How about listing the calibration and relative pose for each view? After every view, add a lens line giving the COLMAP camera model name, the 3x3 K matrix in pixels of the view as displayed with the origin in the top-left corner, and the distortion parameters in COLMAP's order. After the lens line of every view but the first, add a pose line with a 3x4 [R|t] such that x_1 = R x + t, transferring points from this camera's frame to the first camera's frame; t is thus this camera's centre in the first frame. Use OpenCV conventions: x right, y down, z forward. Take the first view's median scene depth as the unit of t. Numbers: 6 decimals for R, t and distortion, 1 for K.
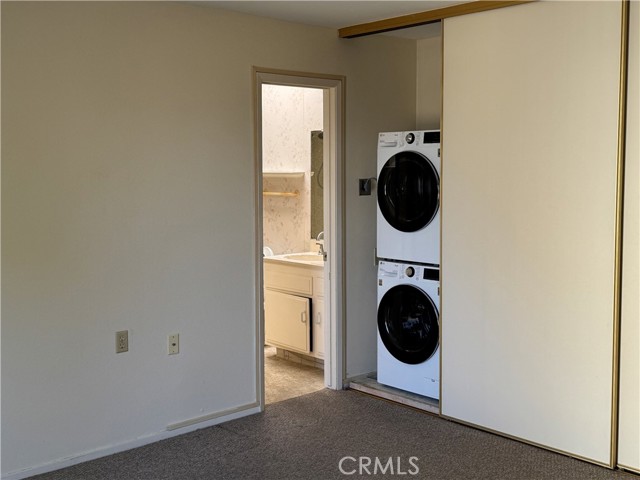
lens RADIAL K [[777.1, 0, 319.8], [0, 777.1, 240.5], [0, 0, 1]] dist [-0.000064, 0.000000]
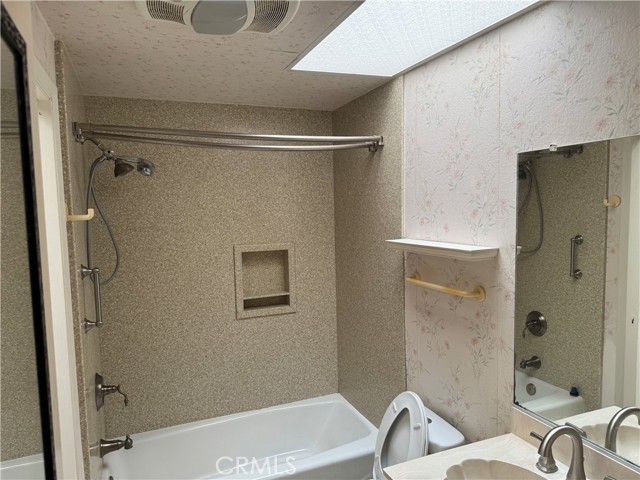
lens RADIAL K [[452.0, 0, 316.8], [0, 452.0, 238.6], [0, 0, 1]] dist [0.031063, -0.037032]
pose [[0.937608, 0.009448, -0.347566, -0.027065], [-0.018504, 0.999570, -0.022747, -0.084473], [0.347202, 0.027760, 0.937380, 0.709580]]
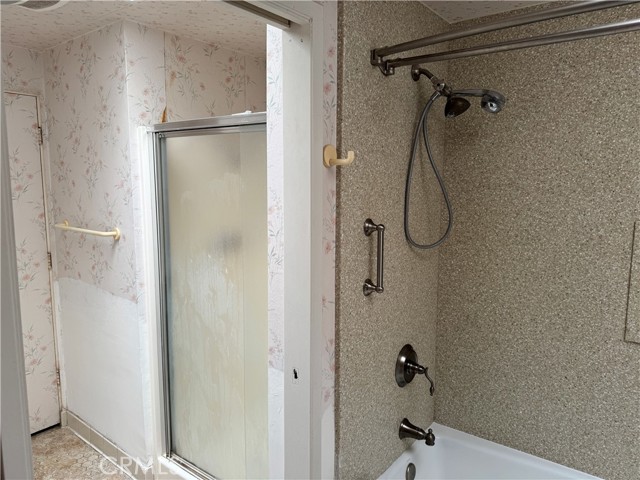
lens RADIAL K [[452.0, 0, 319.4], [0, 452.0, 240.5], [0, 0, 1]] dist [0.031063, -0.037032]
pose [[0.175185, 0.141053, -0.974379, -0.026374], [-0.107044, 0.986546, 0.123569, -0.086764], [0.978699, 0.082654, 0.187926, 0.803004]]
